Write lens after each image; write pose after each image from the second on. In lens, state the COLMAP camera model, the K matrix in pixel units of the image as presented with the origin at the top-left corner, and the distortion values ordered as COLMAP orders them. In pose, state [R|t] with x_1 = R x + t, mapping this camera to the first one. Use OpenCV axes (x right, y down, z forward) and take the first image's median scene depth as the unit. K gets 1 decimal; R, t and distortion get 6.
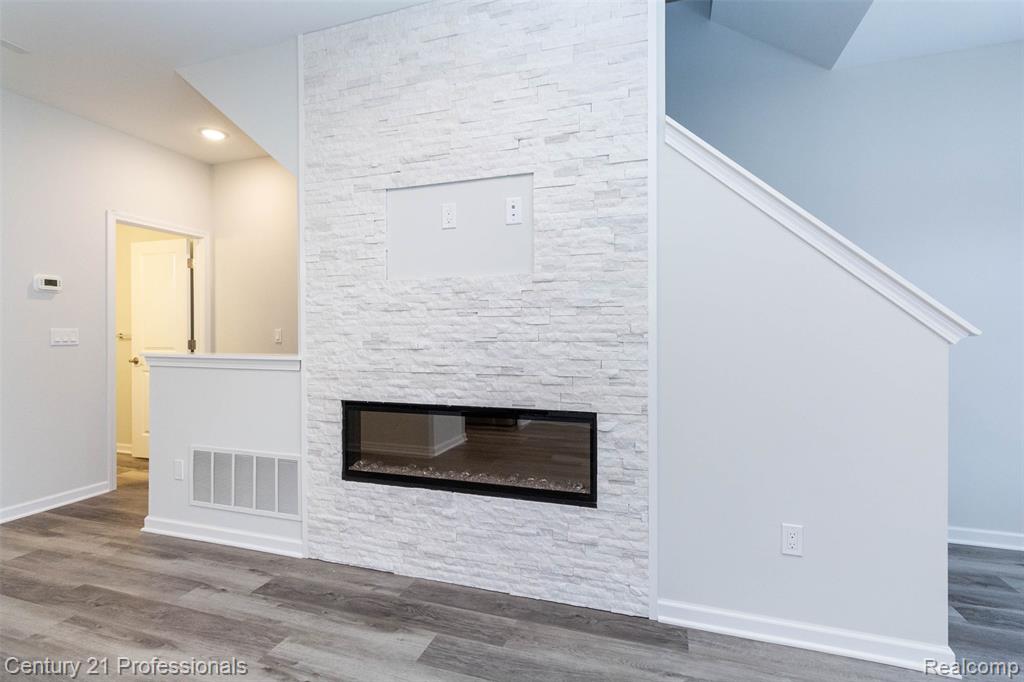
lens RADIAL K [[476.5, 0, 508.0], [0, 476.5, 335.4], [0, 0, 1]] dist [0.004417, 0.001191]
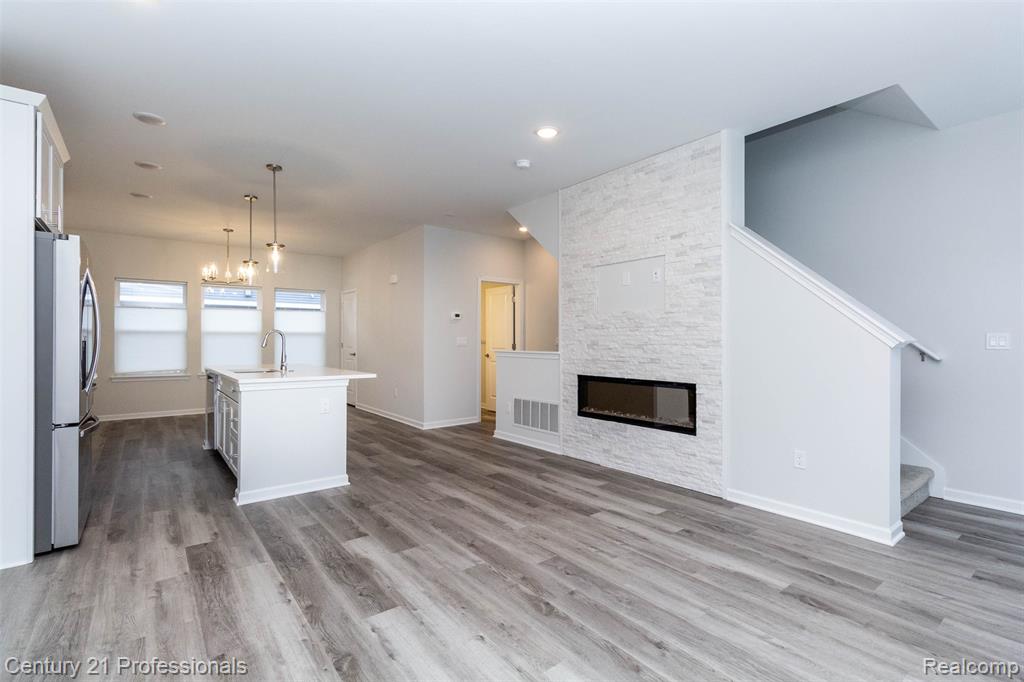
lens RADIAL K [[476.5, 0, 512.3], [0, 476.5, 340.0], [0, 0, 1]] dist [0.004417, 0.001191]
pose [[0.830122, 0.001293, -0.557581, 0.560220], [-0.002983, 0.999993, -0.002121, -0.000888], [0.557574, 0.003423, 0.830120, -0.830434]]
